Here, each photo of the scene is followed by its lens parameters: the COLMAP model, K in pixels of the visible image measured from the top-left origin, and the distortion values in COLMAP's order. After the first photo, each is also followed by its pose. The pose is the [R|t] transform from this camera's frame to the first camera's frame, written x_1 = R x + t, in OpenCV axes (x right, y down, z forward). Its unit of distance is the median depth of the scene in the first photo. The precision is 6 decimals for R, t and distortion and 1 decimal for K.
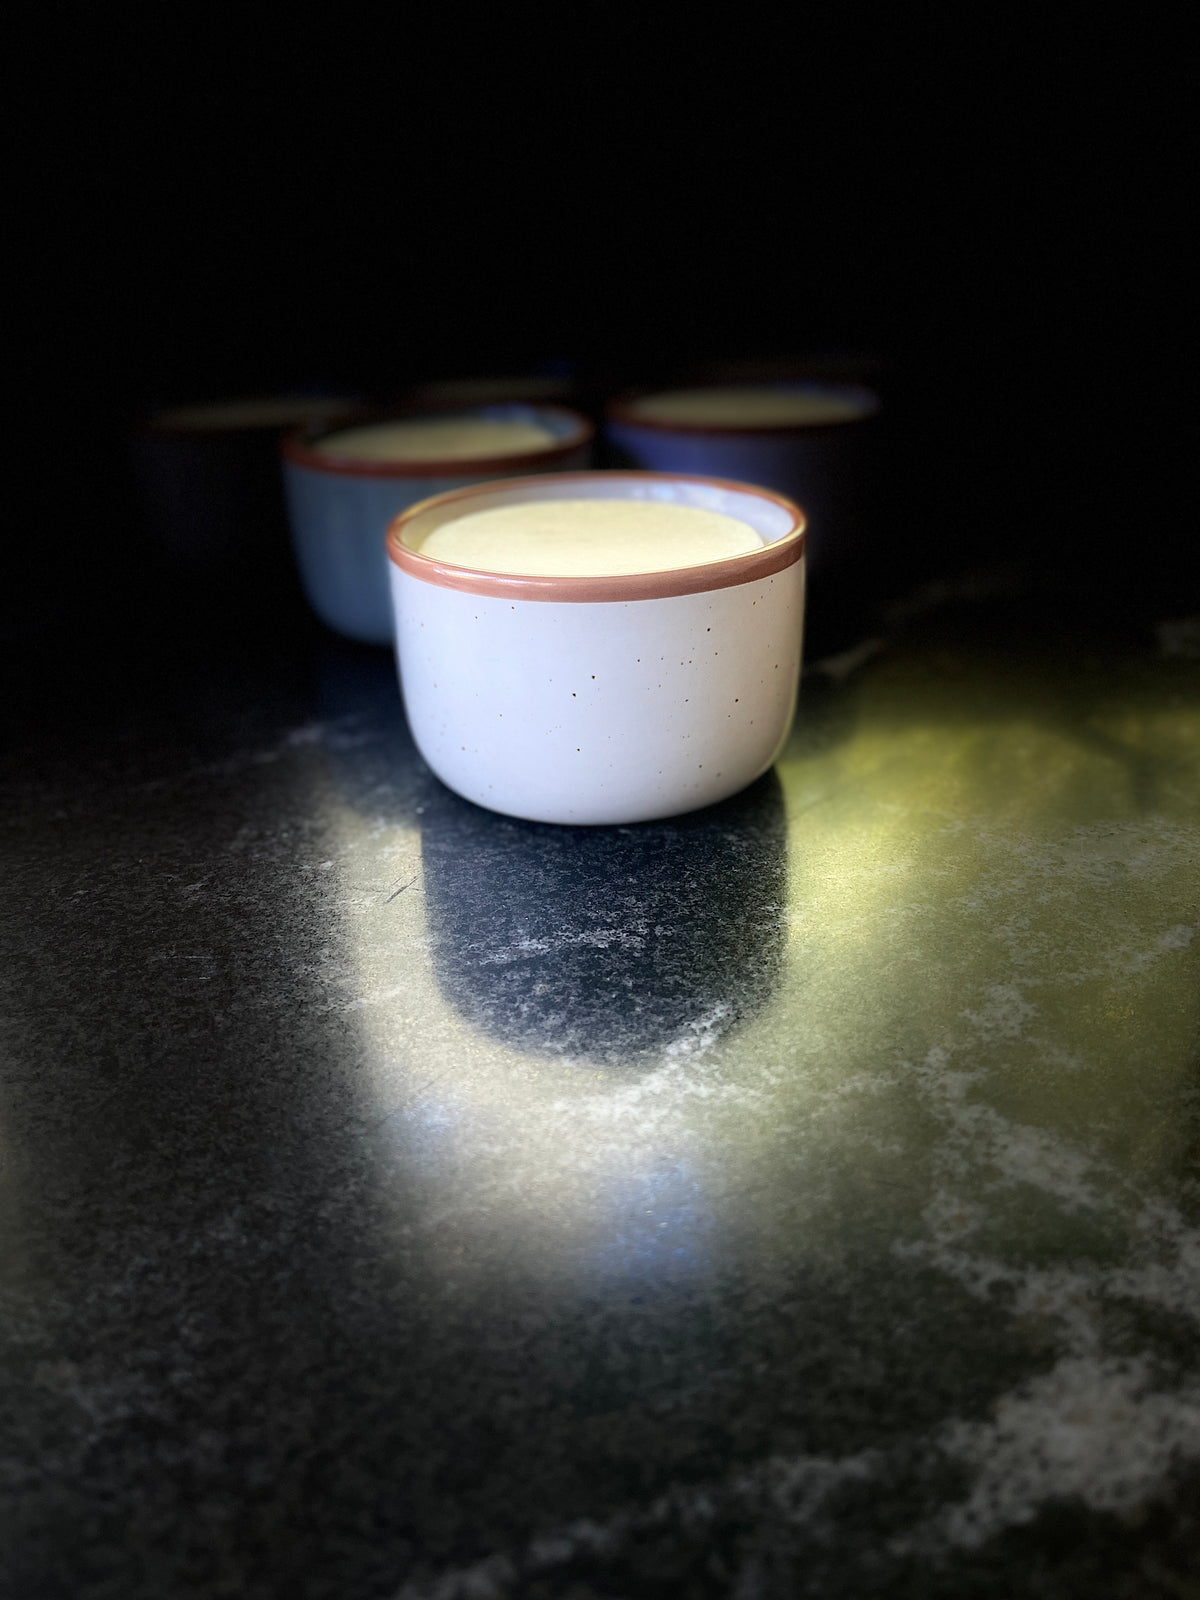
lens RADIAL K [[1250.9, 0, 600.0], [0, 1250.9, 800.0], [0, 0, 1]] dist [0.035567, -0.052615]
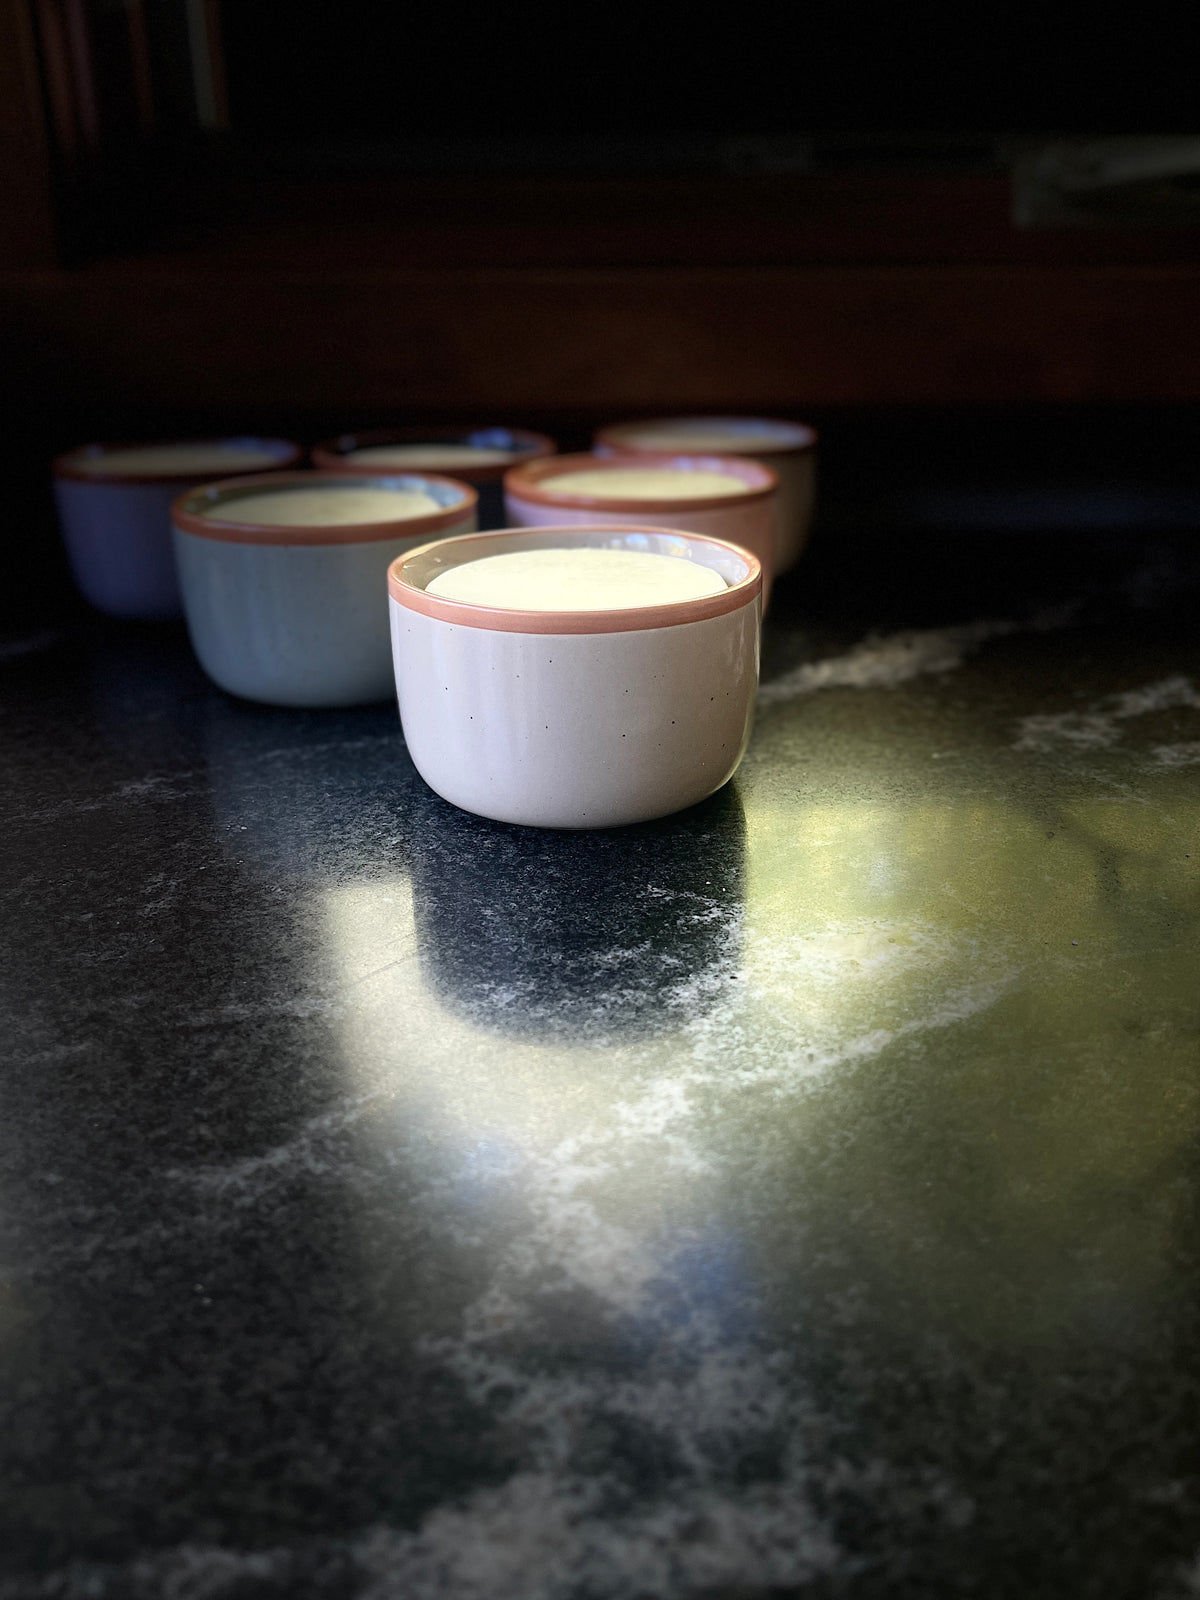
lens RADIAL K [[1250.9, 0, 600.0], [0, 1250.9, 800.0], [0, 0, 1]] dist [0.035567, -0.052615]
pose [[0.996246, 0.052061, -0.069158, 0.360576], [-0.055135, 0.997539, -0.043315, -0.029472], [0.066733, 0.046965, 0.996665, 0.004055]]
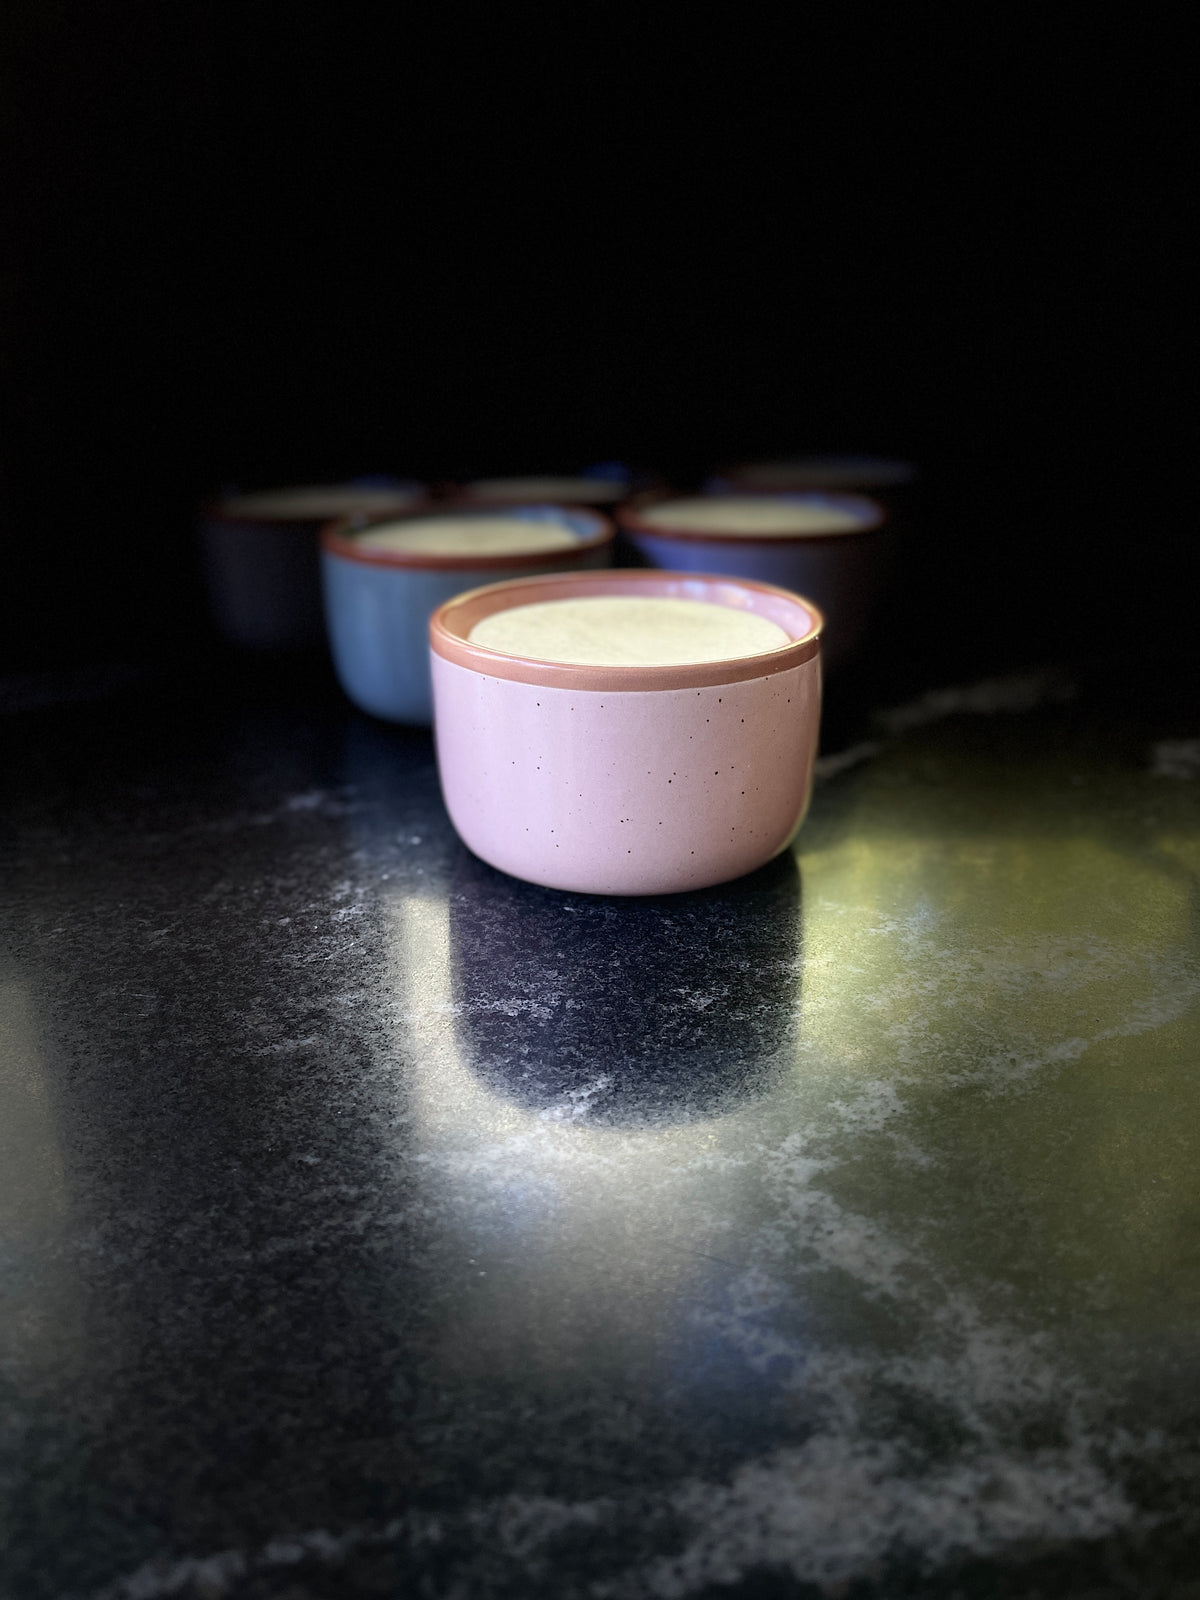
lens RADIAL K [[1250.9, 0, 600.0], [0, 1250.9, 800.0], [0, 0, 1]] dist [0.035567, -0.052615]
pose [[0.993477, 0.061413, -0.096078, 0.198477], [-0.068255, 0.995235, -0.069630, 0.007092], [0.091344, 0.075734, 0.992935, -0.062401]]
